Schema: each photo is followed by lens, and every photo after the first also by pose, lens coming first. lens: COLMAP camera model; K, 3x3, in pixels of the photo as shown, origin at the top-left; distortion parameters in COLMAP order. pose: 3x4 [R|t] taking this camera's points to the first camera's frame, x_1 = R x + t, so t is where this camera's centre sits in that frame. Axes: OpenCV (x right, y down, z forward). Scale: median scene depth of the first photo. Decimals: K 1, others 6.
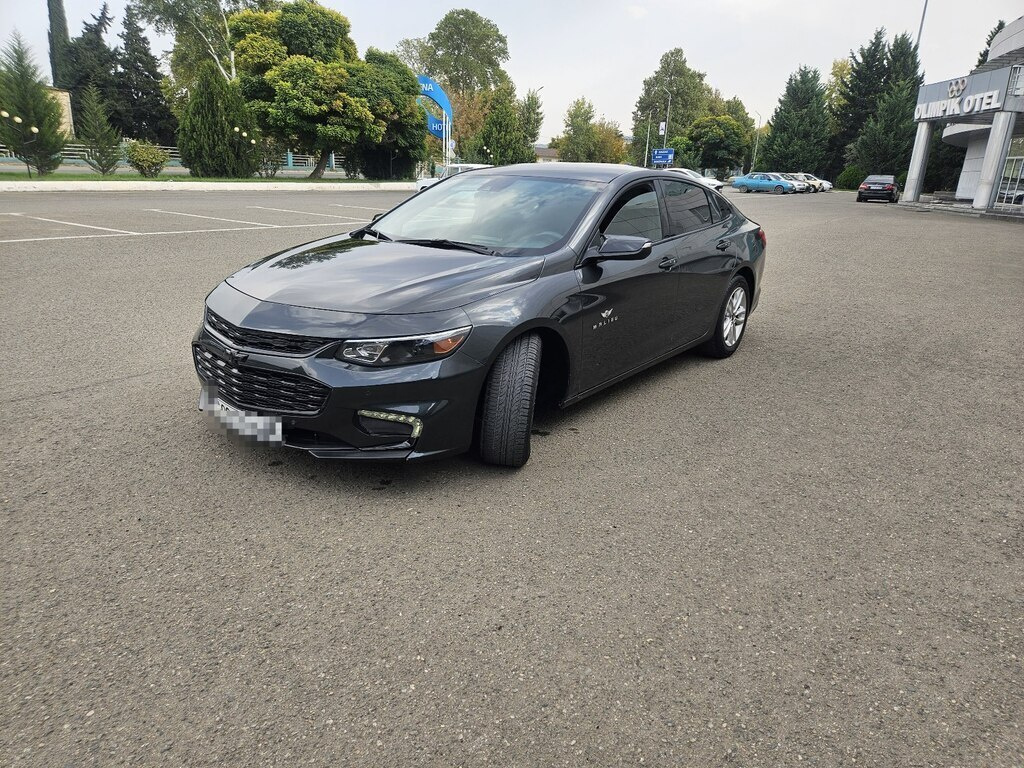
lens RADIAL K [[685.7, 0, 512.4], [0, 685.7, 389.0], [0, 0, 1]] dist [0.065012, -0.051996]
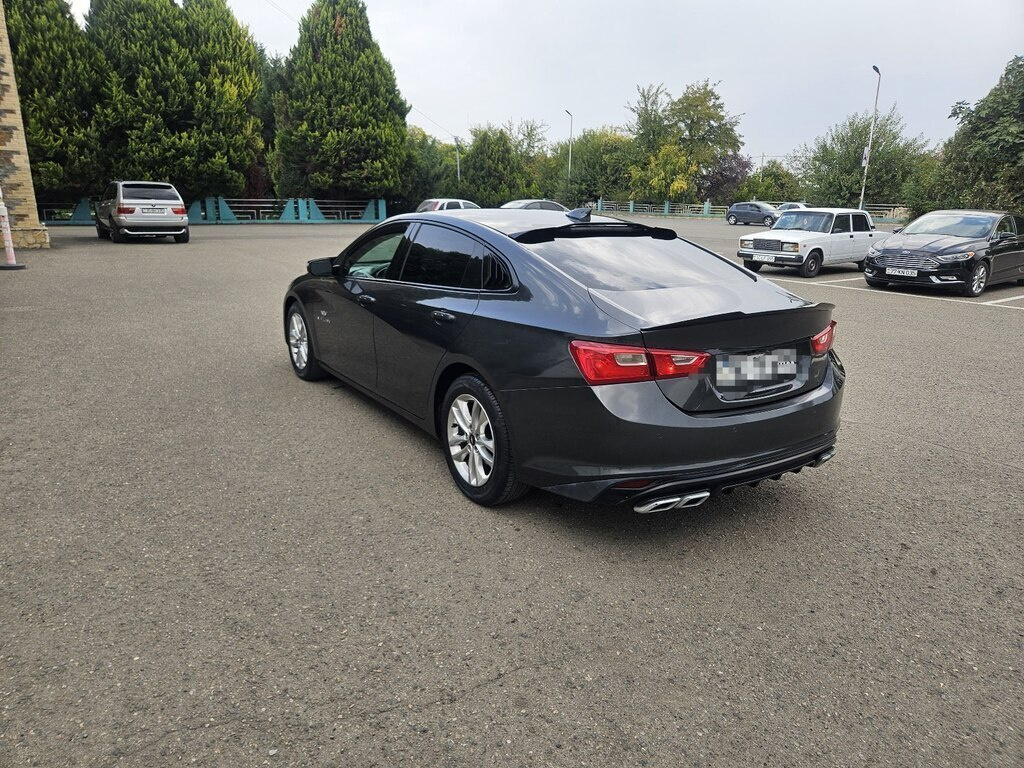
lens RADIAL K [[685.9, 0, 515.8], [0, 685.9, 379.6], [0, 0, 1]] dist [0.058823, -0.046505]
pose [[-0.304019, 0.200617, -0.931303, 0.150351], [-0.321075, 0.898805, 0.298430, -0.060756], [0.896930, 0.389747, -0.208841, 0.195761]]
